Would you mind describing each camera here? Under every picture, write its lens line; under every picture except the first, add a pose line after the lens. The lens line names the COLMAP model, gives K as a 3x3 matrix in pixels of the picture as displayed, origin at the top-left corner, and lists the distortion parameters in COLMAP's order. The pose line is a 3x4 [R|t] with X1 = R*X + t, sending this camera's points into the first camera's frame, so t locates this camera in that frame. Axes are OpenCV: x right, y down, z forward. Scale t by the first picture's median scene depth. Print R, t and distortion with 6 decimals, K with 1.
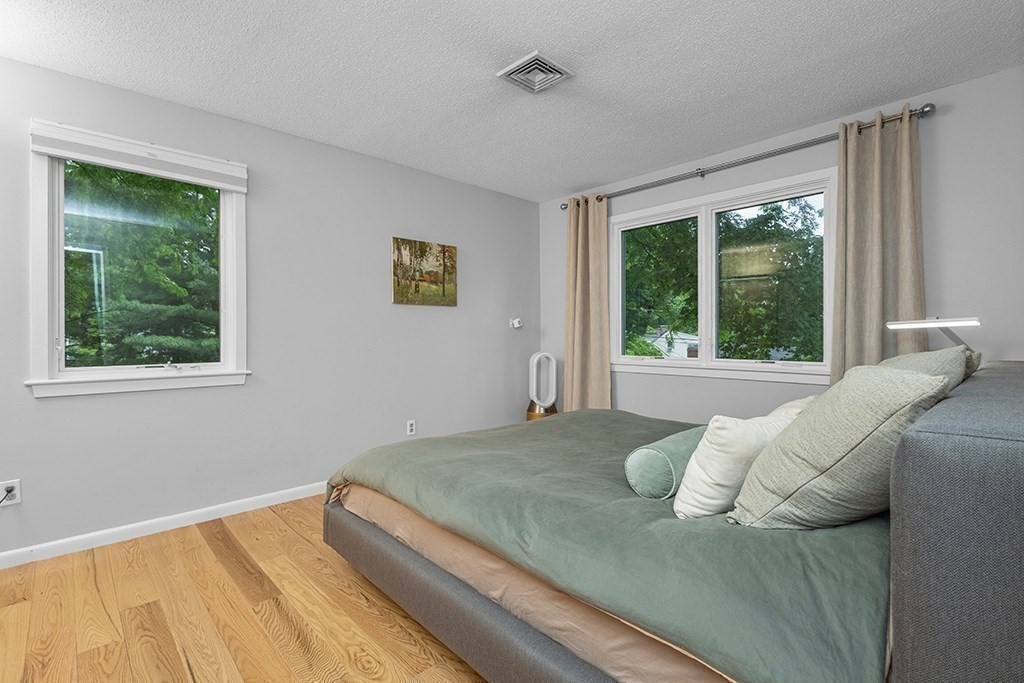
lens RADIAL K [[469.5, 0, 514.7], [0, 469.5, 335.9], [0, 0, 1]] dist [0.004875, 0.000501]
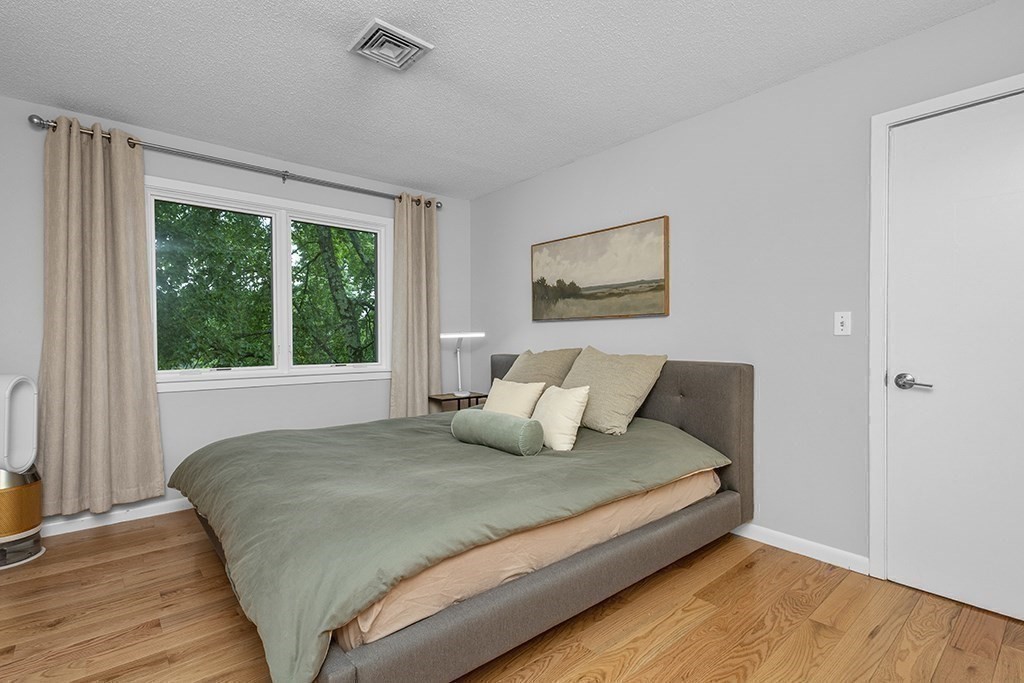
lens RADIAL K [[469.5, 0, 513.0], [0, 469.5, 344.6], [0, 0, 1]] dist [0.004875, 0.000501]
pose [[0.062423, -0.007133, 0.998024, -0.714795], [0.004449, 0.999967, 0.006869, -0.001365], [-0.998040, 0.004012, 0.062453, 0.609263]]
